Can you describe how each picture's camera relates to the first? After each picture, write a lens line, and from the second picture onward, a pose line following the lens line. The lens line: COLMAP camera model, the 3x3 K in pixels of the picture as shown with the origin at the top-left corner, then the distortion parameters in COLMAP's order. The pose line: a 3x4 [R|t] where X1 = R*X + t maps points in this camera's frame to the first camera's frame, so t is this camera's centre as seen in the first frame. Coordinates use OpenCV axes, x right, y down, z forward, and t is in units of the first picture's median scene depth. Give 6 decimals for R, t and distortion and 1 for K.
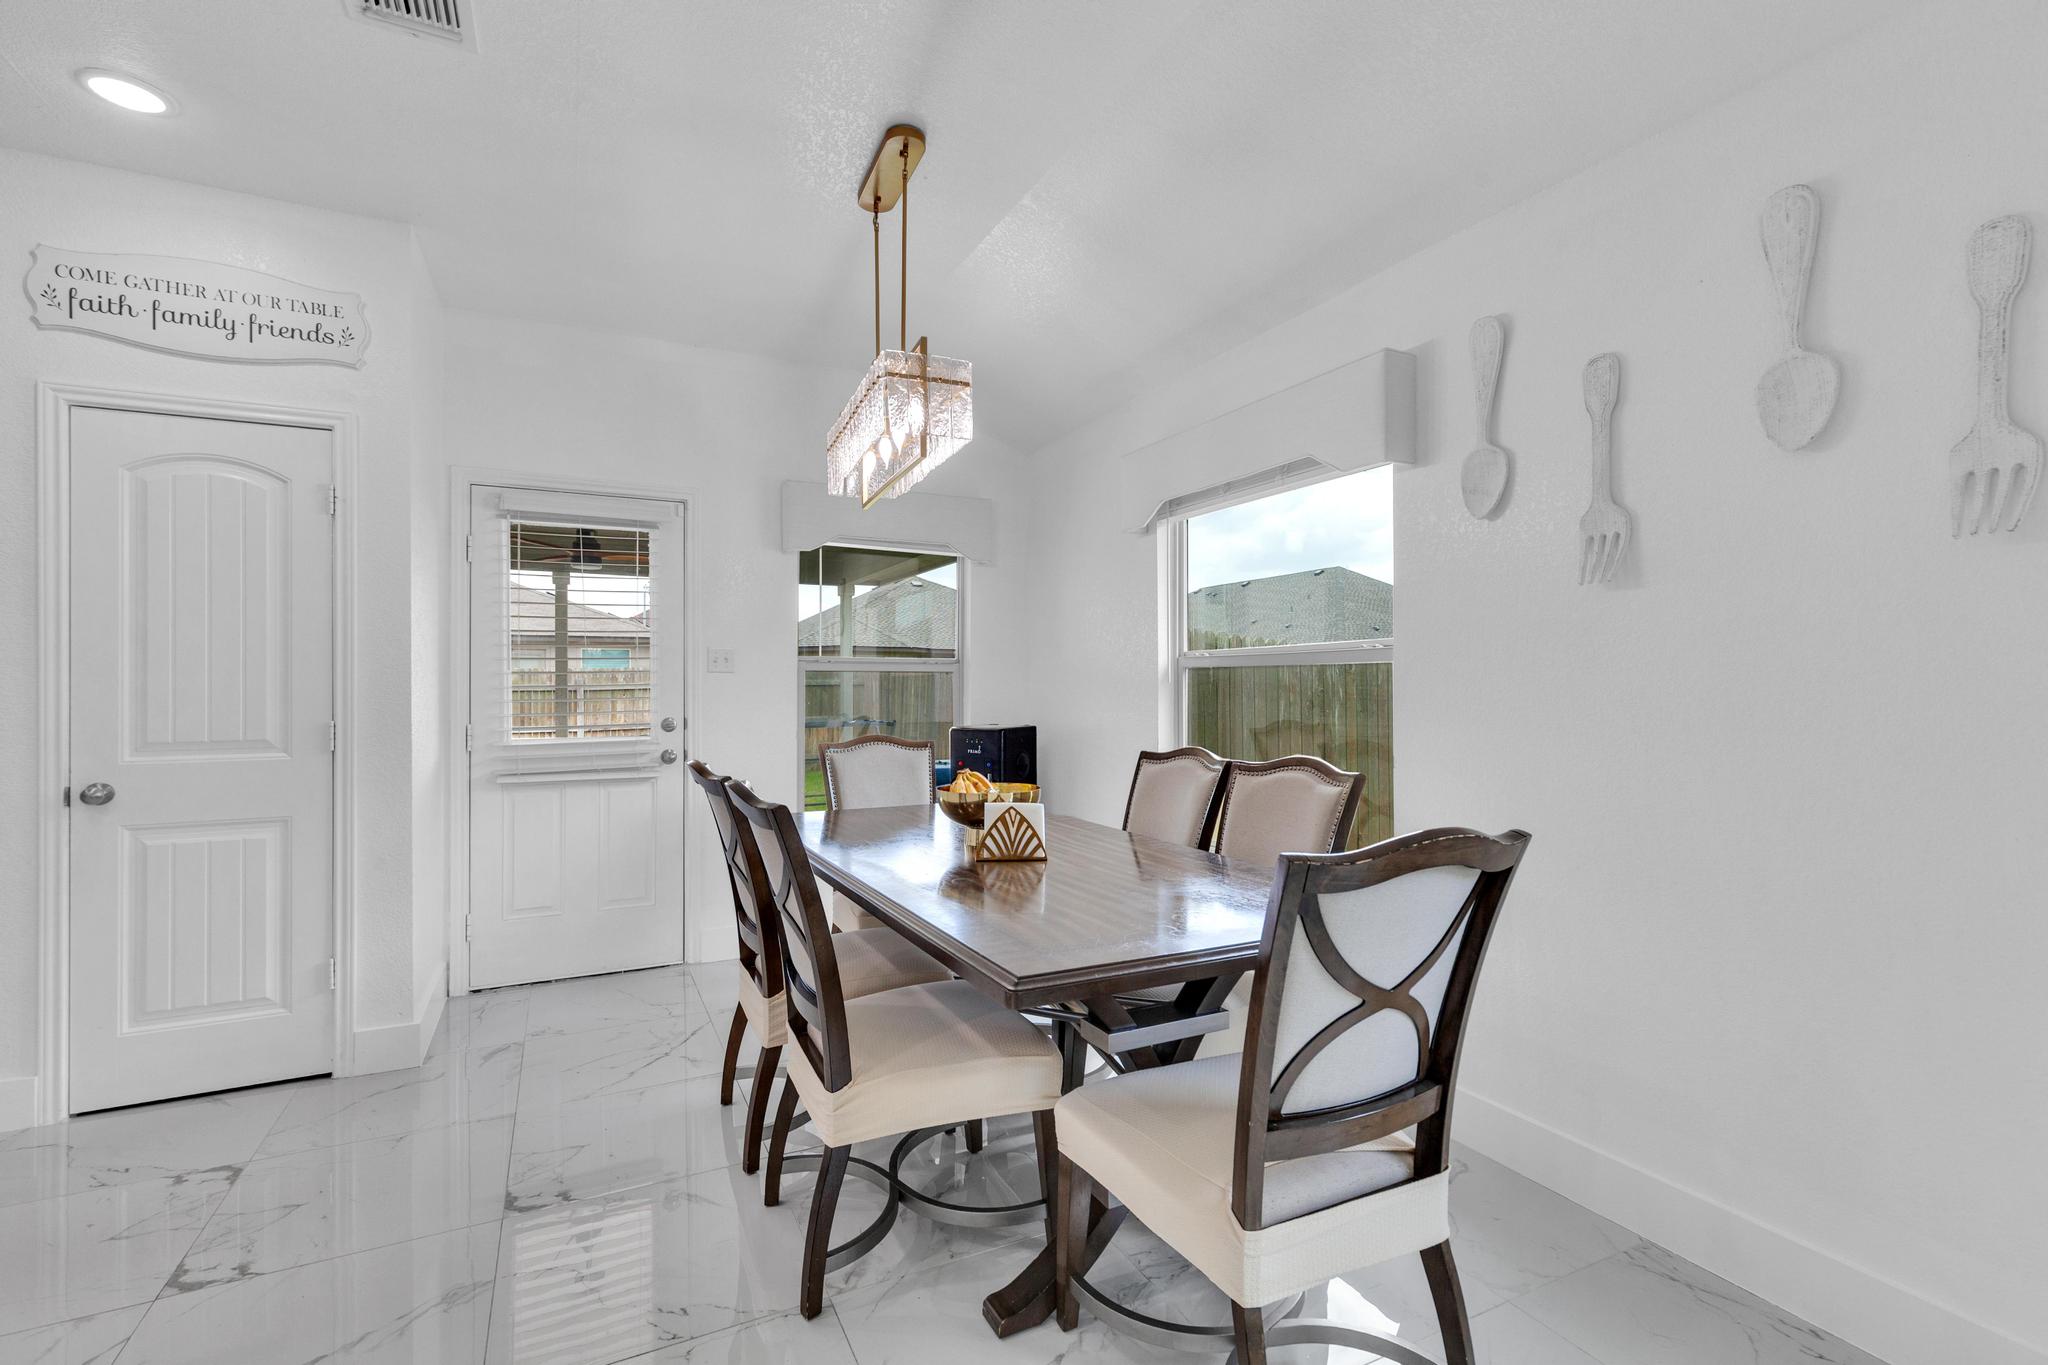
lens RADIAL K [[914.7, 0, 1025.0], [0, 914.7, 685.8], [0, 0, 1]] dist [0.007415, -0.000165]
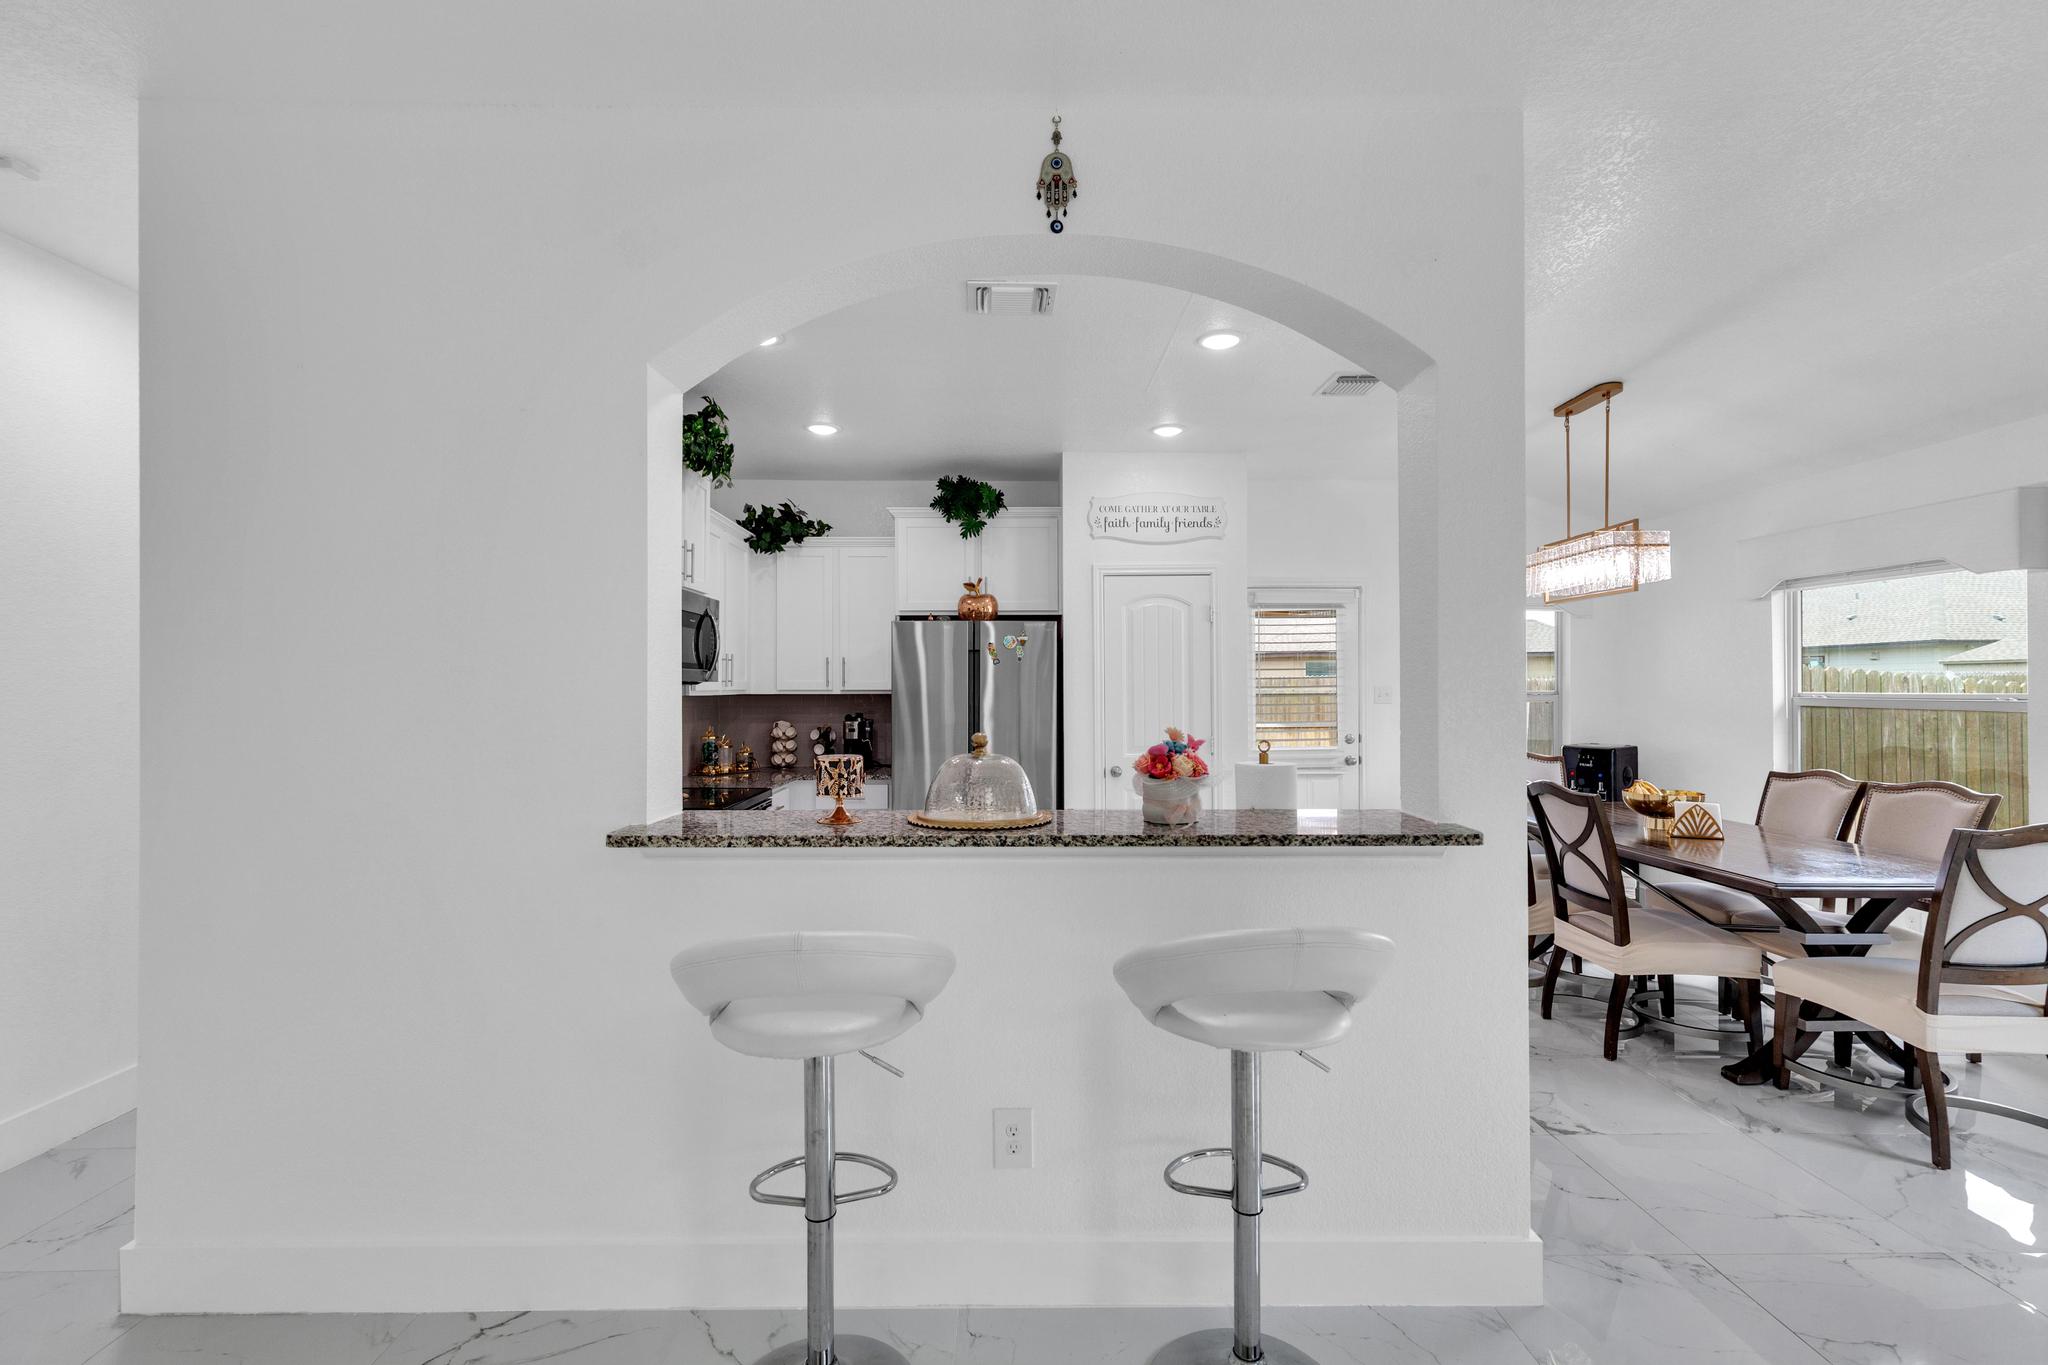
lens RADIAL K [[914.7, 0, 1020.9], [0, 914.7, 682.6], [0, 0, 1]] dist [0.007415, -0.000165]
pose [[0.901224, -0.000766, -0.433352, -0.340518], [0.000590, 1.000000, -0.000542, -0.072192], [0.433352, 0.000233, 0.901225, -0.853695]]
